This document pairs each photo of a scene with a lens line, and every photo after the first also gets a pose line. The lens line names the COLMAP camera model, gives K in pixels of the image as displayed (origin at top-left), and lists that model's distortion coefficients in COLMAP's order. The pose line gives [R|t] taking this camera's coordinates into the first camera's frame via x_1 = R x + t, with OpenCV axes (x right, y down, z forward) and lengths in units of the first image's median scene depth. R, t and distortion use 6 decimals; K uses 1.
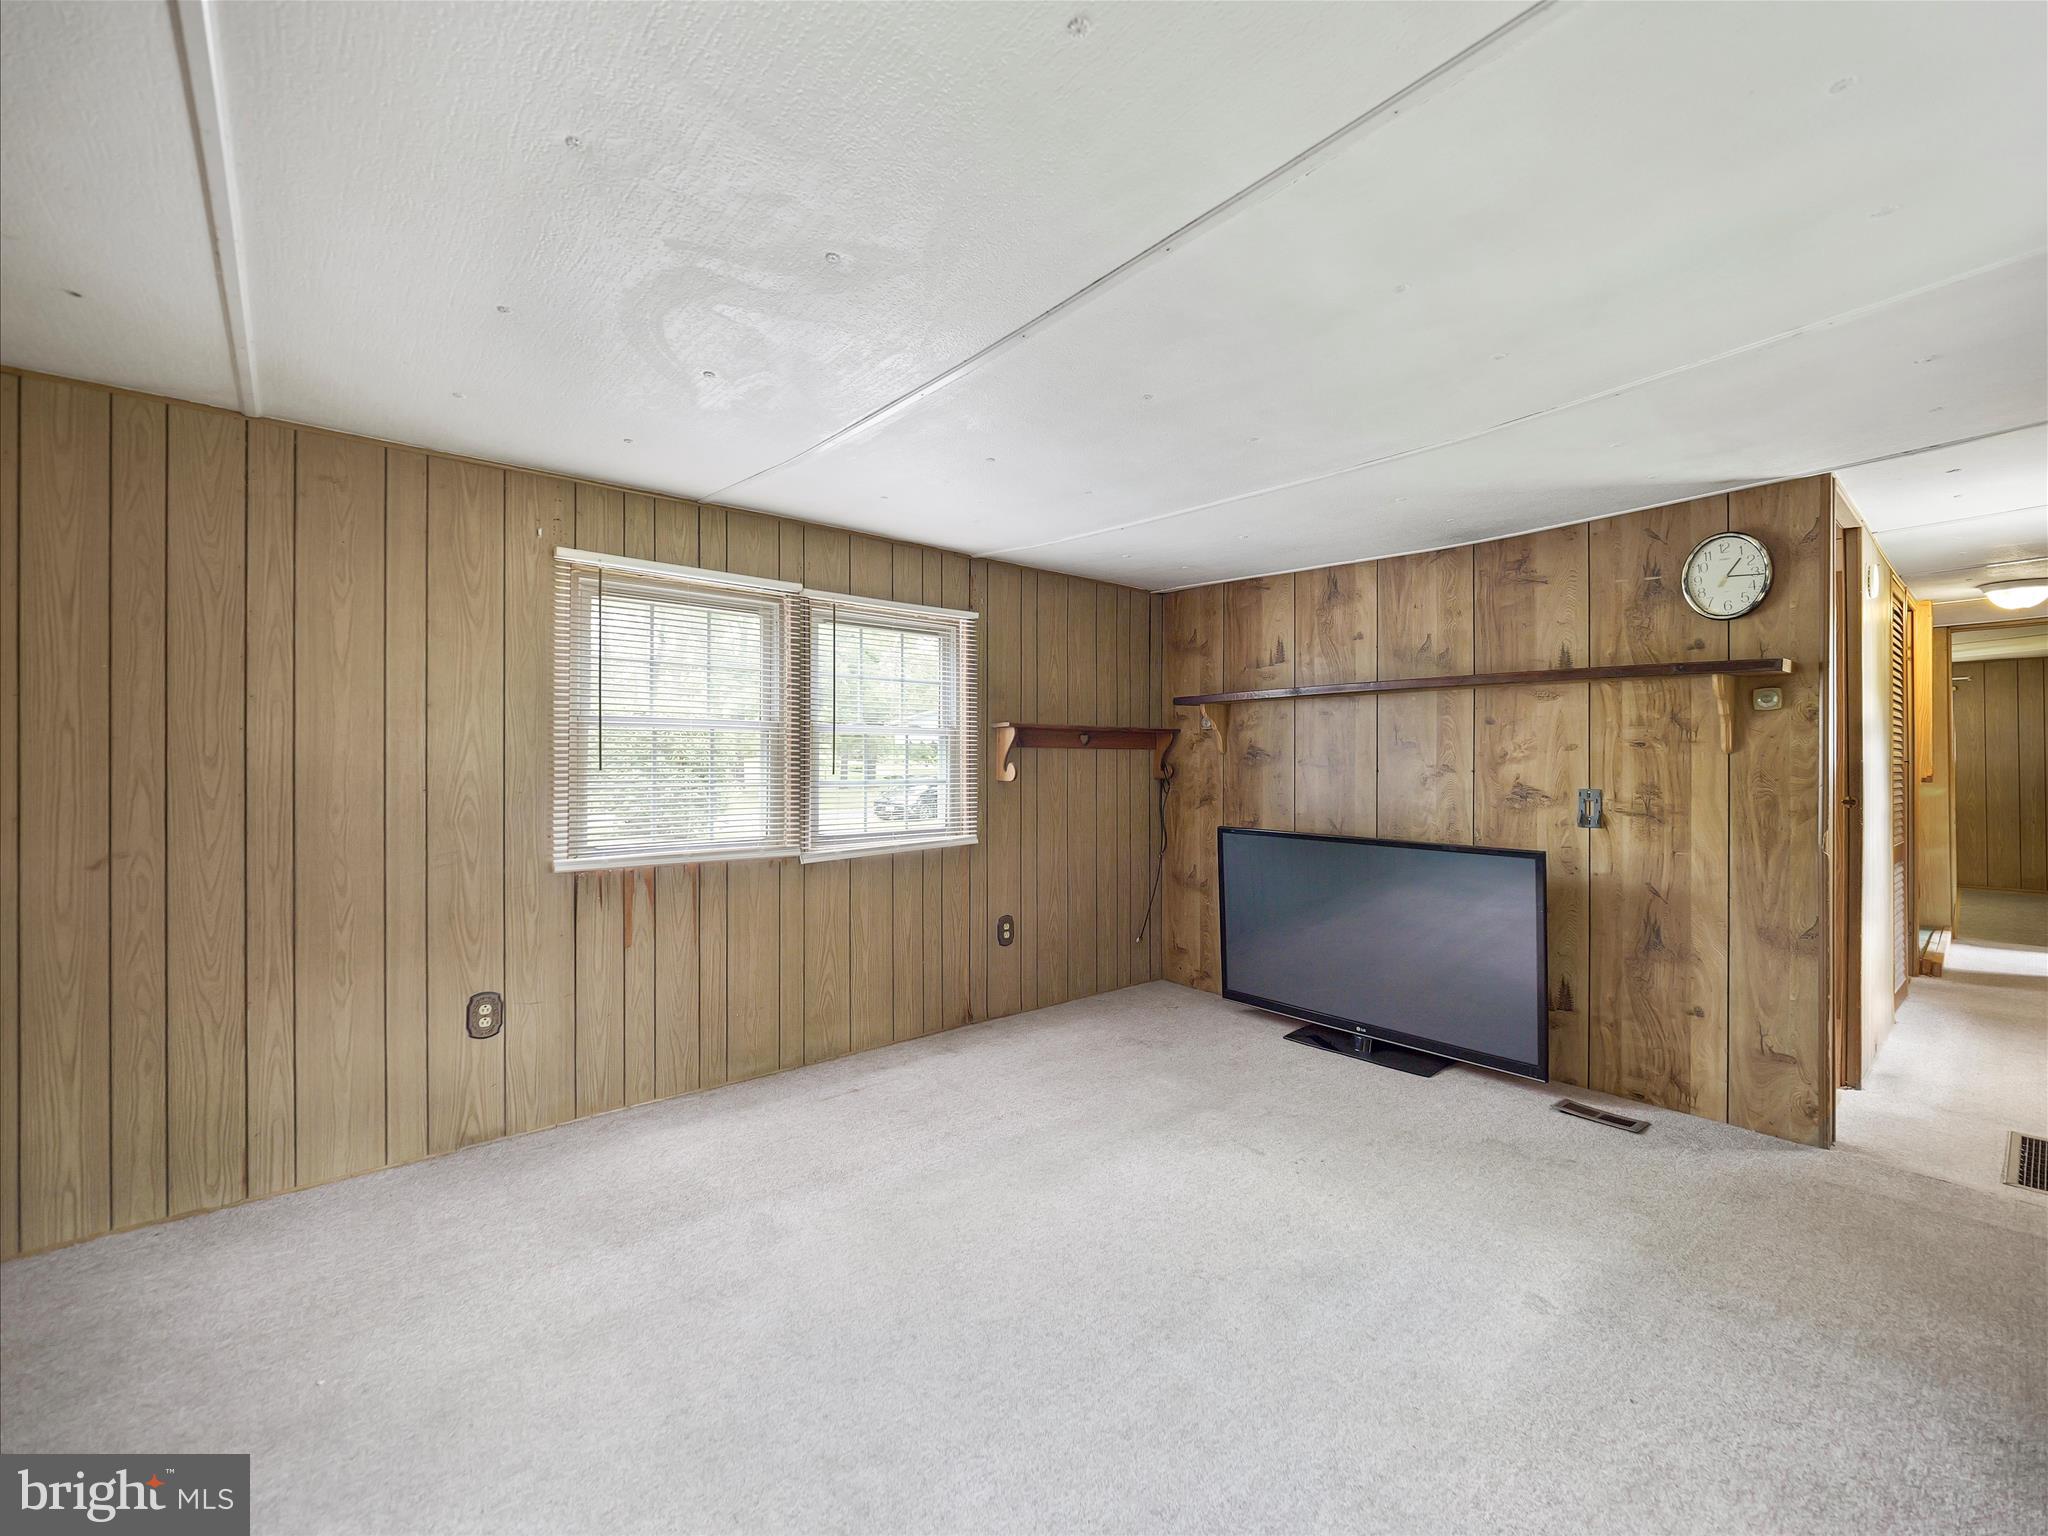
lens RADIAL K [[847.9, 0, 1019.9], [0, 847.9, 756.1], [0, 0, 1]] dist [-0.001814, -0.000247]
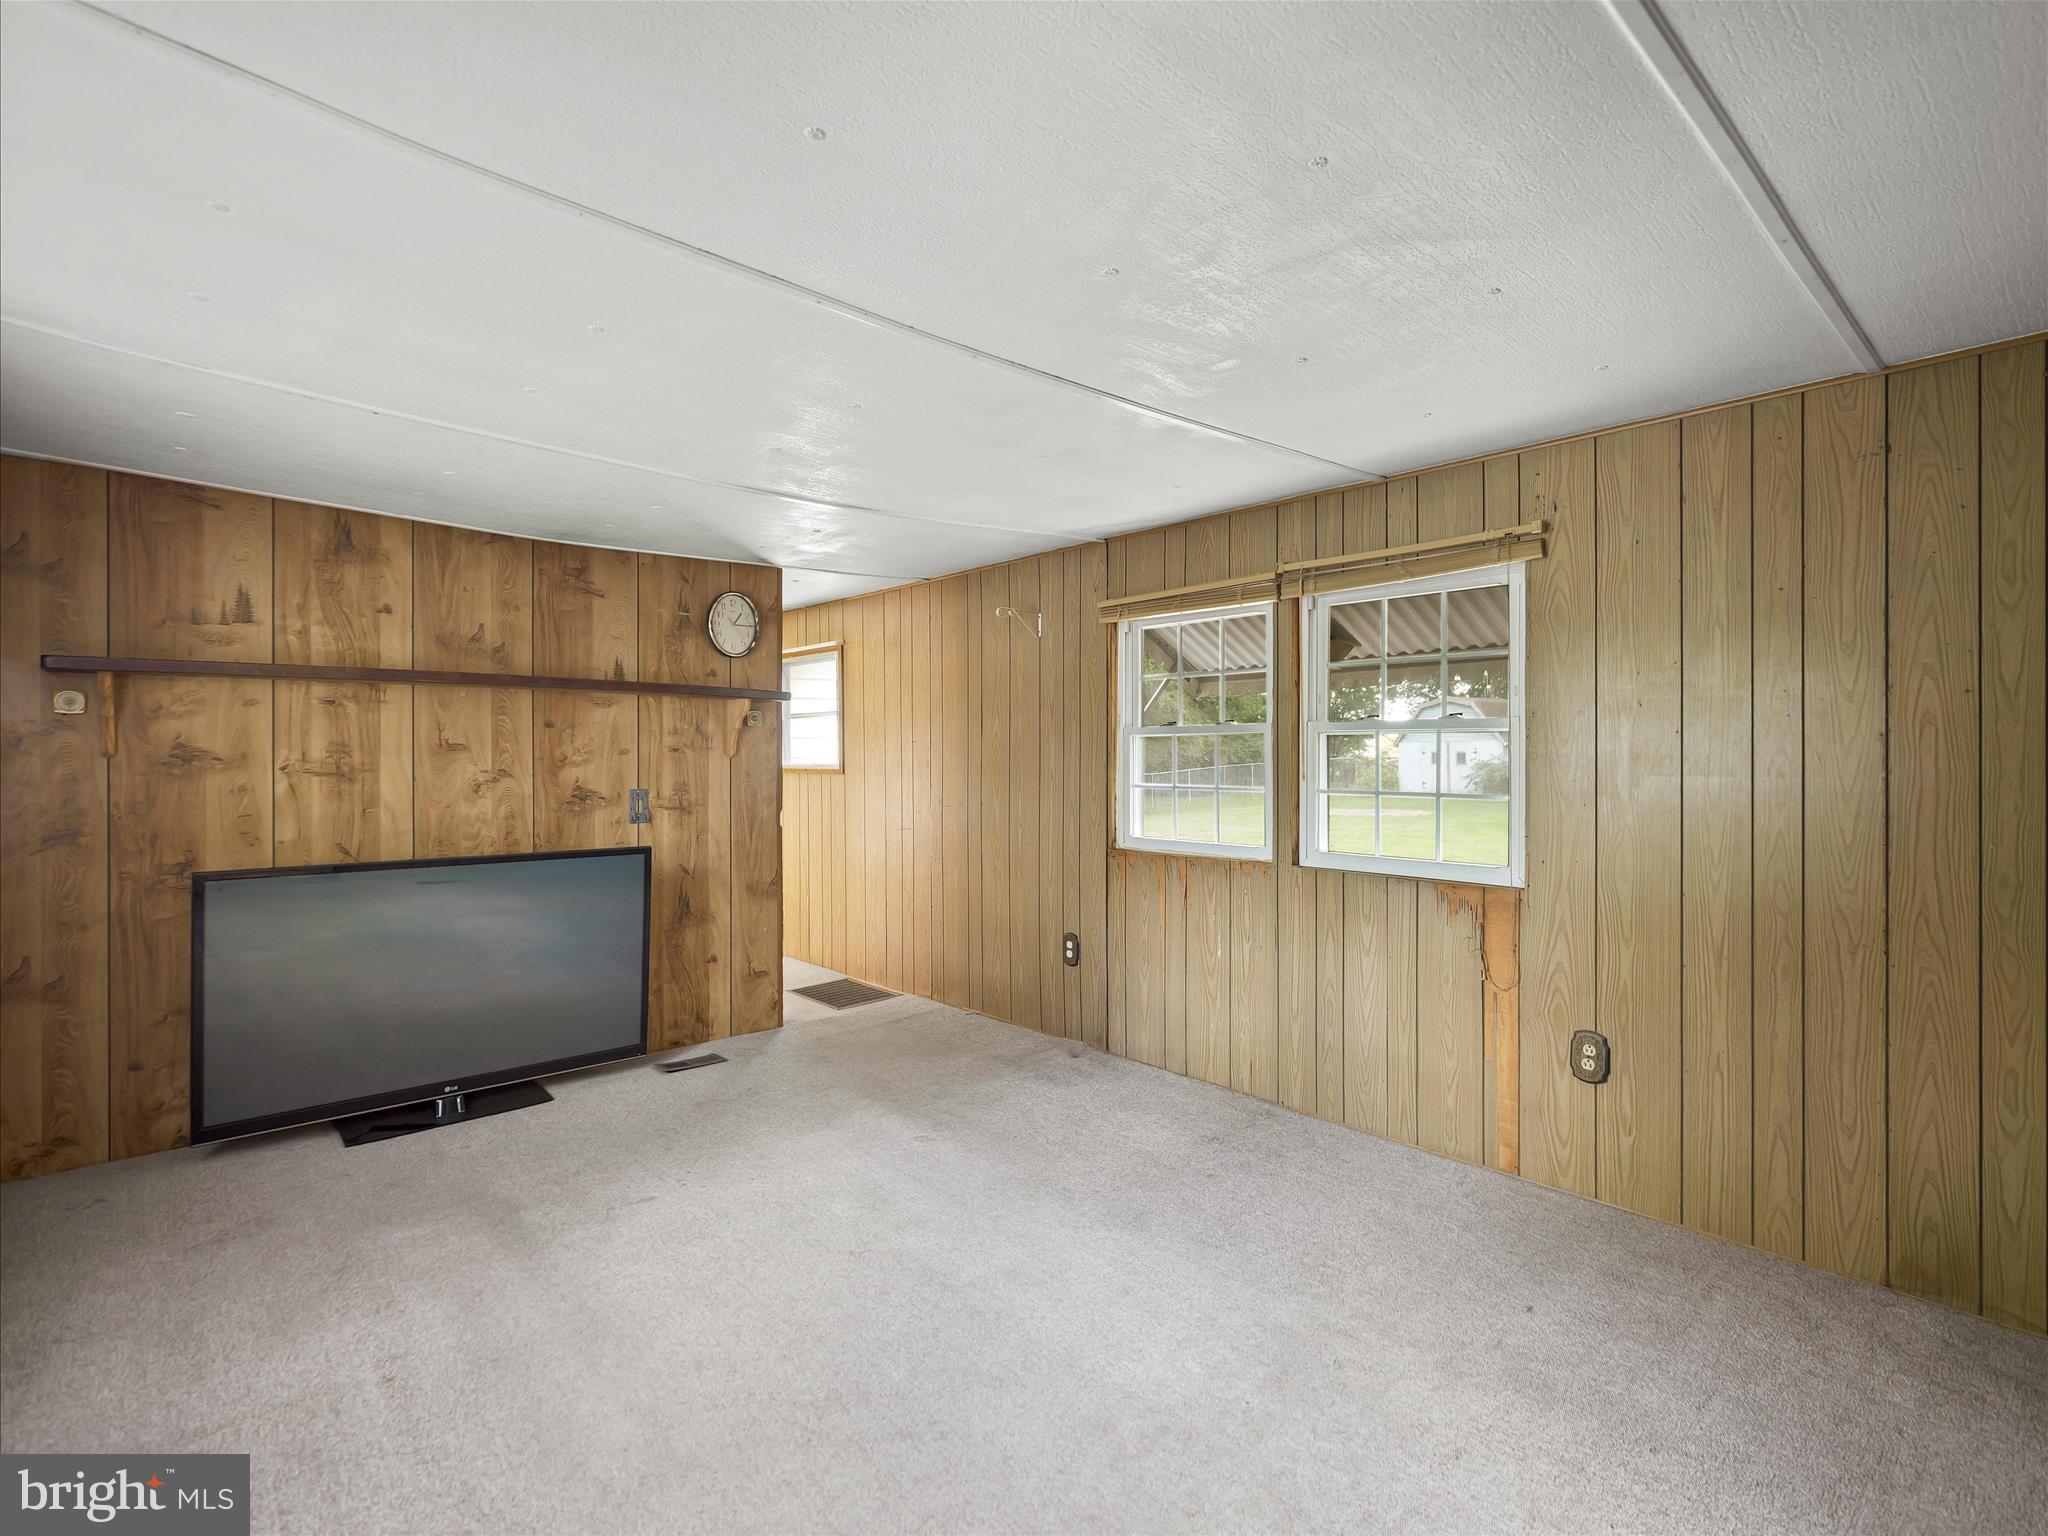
lens RADIAL K [[961.2, 0, 1024.2], [0, 961.2, 754.4], [0, 0, 1]] dist [0.001529, 0.000578]
pose [[-0.005921, 0.003970, 0.999975, -0.581611], [0.000229, 0.999992, -0.003969, -0.001979], [-0.999982, 0.000205, -0.005922, 0.471112]]
